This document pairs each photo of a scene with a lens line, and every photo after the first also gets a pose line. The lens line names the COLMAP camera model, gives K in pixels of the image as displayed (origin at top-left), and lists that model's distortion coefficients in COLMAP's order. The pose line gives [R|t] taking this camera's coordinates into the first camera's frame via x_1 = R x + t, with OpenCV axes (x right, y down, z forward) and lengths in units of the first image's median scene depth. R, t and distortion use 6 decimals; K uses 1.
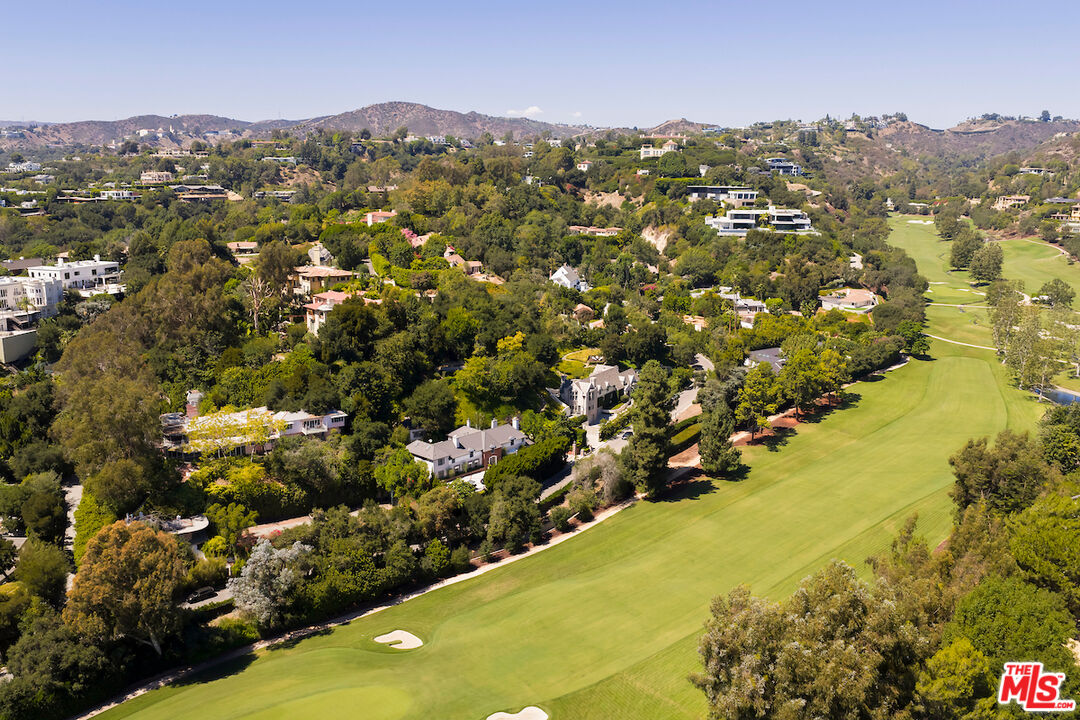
lens RADIAL K [[895.5, 0, 545.7], [0, 895.5, 358.3], [0, 0, 1]] dist [0.012780, -0.018605]
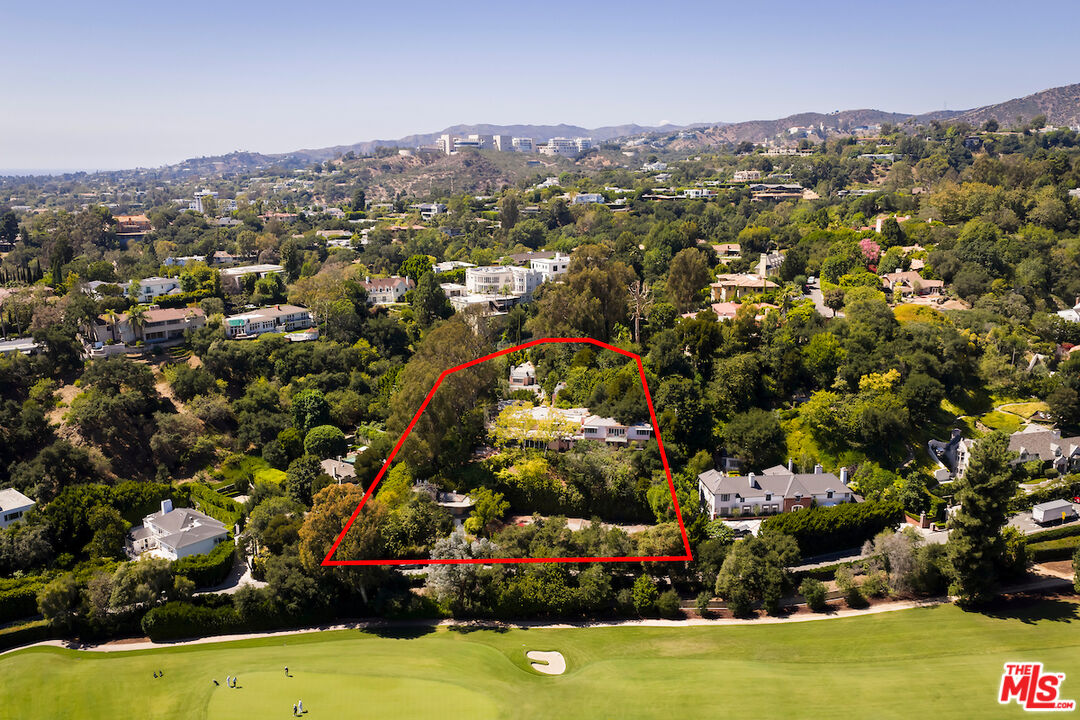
lens RADIAL K [[895.5, 0, 537.9], [0, 895.5, 354.5], [0, 0, 1]] dist [0.012780, -0.018605]
pose [[0.759611, 0.124979, -0.638256, 0.278197], [-0.123132, 0.991250, 0.047556, -0.046307], [0.638615, 0.042466, 0.768354, 0.139951]]
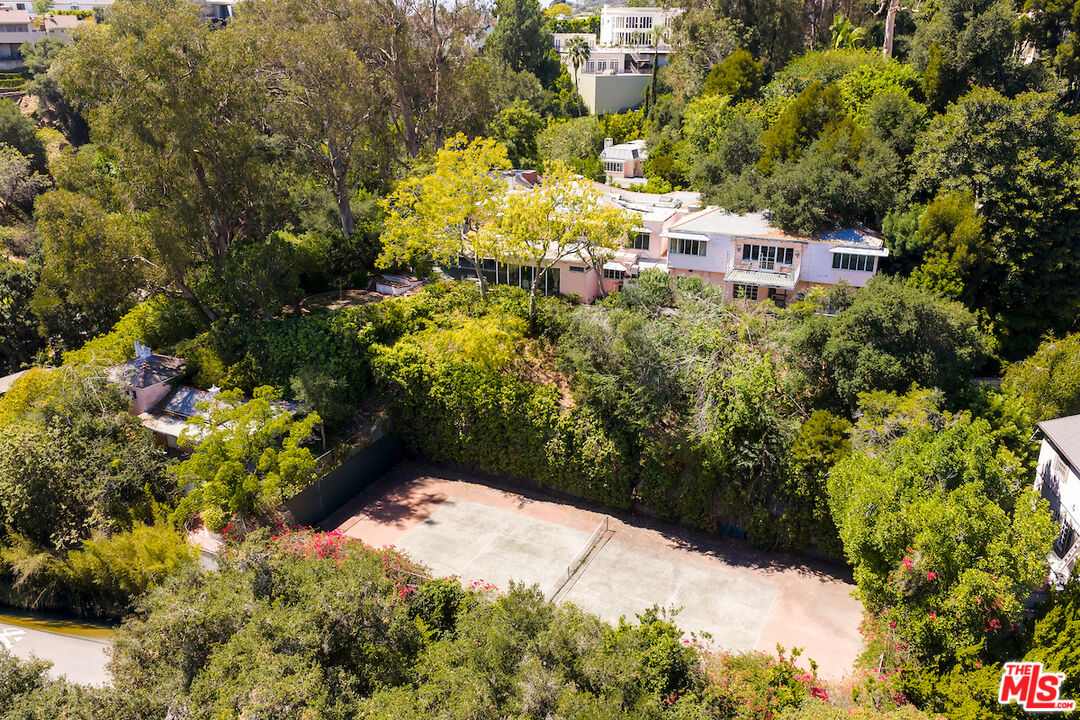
lens RADIAL K [[895.5, 0, 540.9], [0, 895.5, 360.0], [0, 0, 1]] dist [0.012780, -0.018605]
pose [[0.550241, 0.280569, -0.786458, -0.035715], [-0.165806, 0.959816, 0.226410, 0.044118], [0.818379, 0.005819, 0.574650, 0.668595]]
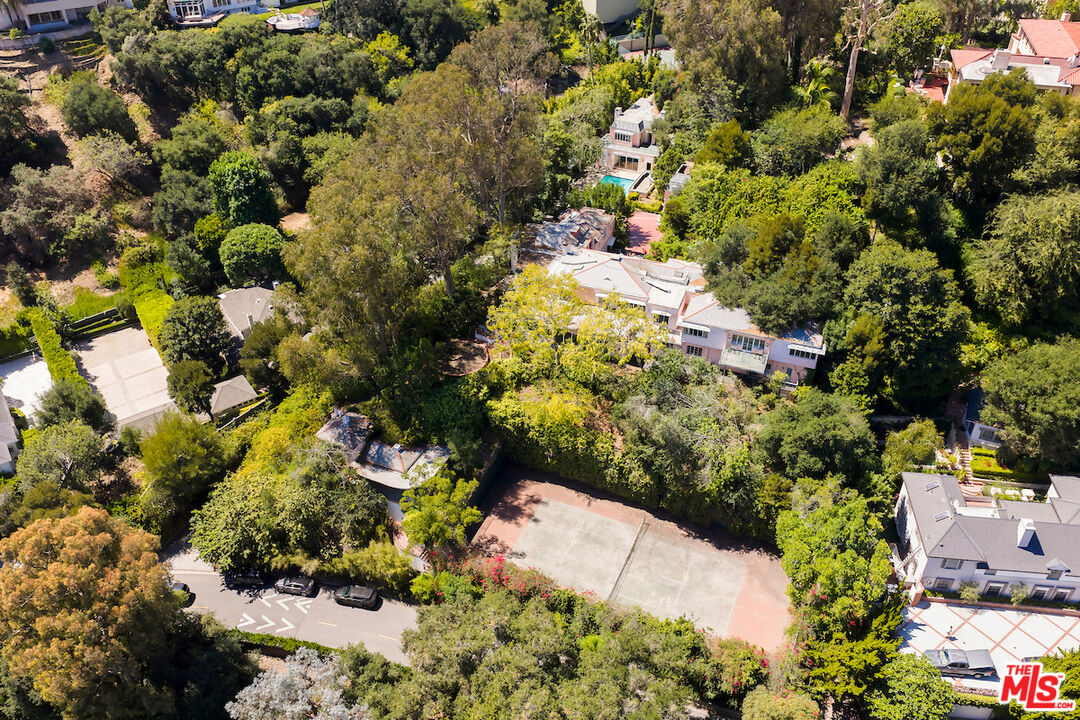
lens RADIAL K [[895.5, 0, 538.6], [0, 895.5, 360.6], [0, 0, 1]] dist [0.012780, -0.018605]
pose [[0.583980, 0.473014, -0.659716, 0.002322], [-0.156822, 0.863119, 0.480034, -0.123698], [0.796476, -0.176872, 0.578223, 0.555561]]
